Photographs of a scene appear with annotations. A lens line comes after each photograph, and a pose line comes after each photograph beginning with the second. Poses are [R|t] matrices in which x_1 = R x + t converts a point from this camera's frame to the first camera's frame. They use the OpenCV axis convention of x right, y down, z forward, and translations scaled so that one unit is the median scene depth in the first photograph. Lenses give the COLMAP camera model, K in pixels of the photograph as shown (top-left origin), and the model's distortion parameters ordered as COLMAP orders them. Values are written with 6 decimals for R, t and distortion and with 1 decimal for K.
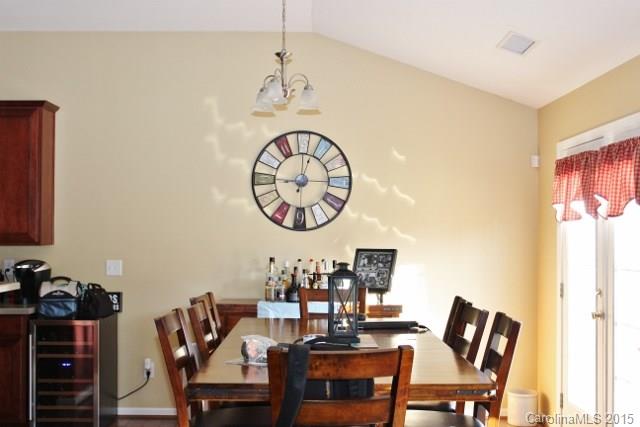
lens RADIAL K [[817.9, 0, 320.0], [0, 817.9, 213.5], [0, 0, 1]] dist [-0.023888, -0.011340]
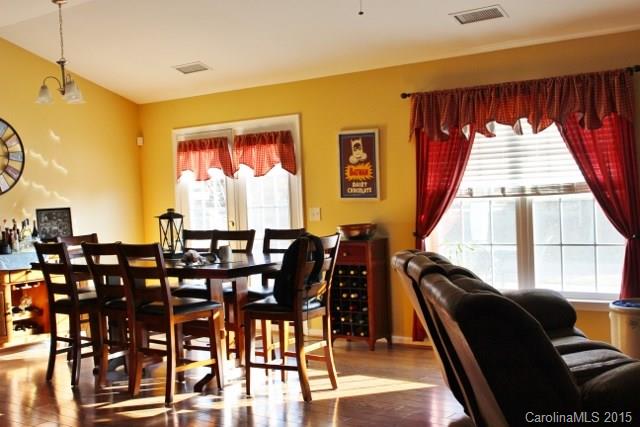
lens RADIAL K [[817.9, 0, 320.0], [0, 817.9, 213.5], [0, 0, 1]] dist [-0.023888, -0.011340]
pose [[0.639329, -0.055645, 0.766917, -0.636209], [0.030576, 0.998429, 0.046954, 0.003566], [-0.768325, -0.006569, 0.640027, -0.150379]]
